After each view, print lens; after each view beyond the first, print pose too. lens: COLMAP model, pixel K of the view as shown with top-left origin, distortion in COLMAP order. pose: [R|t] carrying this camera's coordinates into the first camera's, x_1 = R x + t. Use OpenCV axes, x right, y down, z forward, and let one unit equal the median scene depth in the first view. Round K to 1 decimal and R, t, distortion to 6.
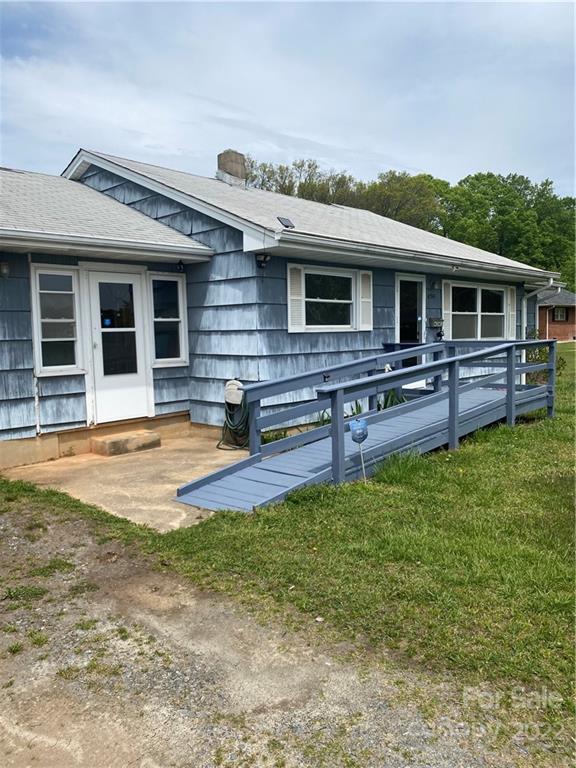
lens RADIAL K [[587.6, 0, 290.0], [0, 587.6, 380.3], [0, 0, 1]] dist [0.008116, -0.006471]
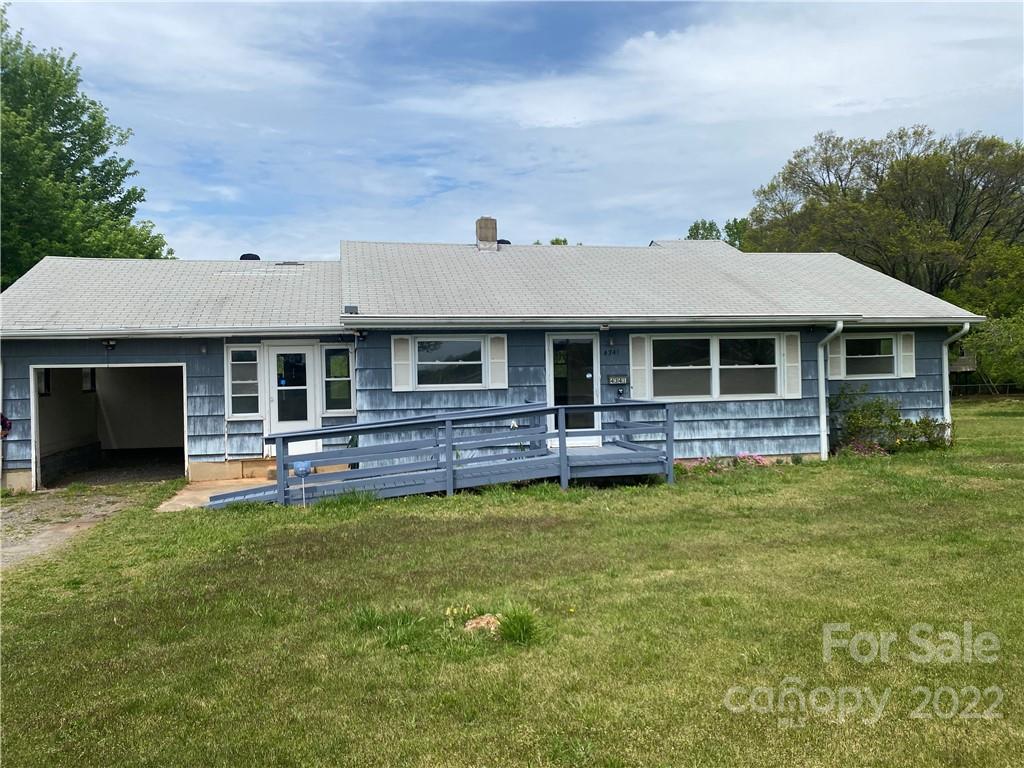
lens RADIAL K [[783.5, 0, 512.0], [0, 783.5, 384.0], [0, 0, 1]] dist [0.008116, -0.006471]
pose [[0.839568, 0.007705, -0.543200, 1.127272], [-0.041905, 0.997839, -0.050614, -0.025354], [0.541636, 0.065256, 0.838076, -0.238759]]
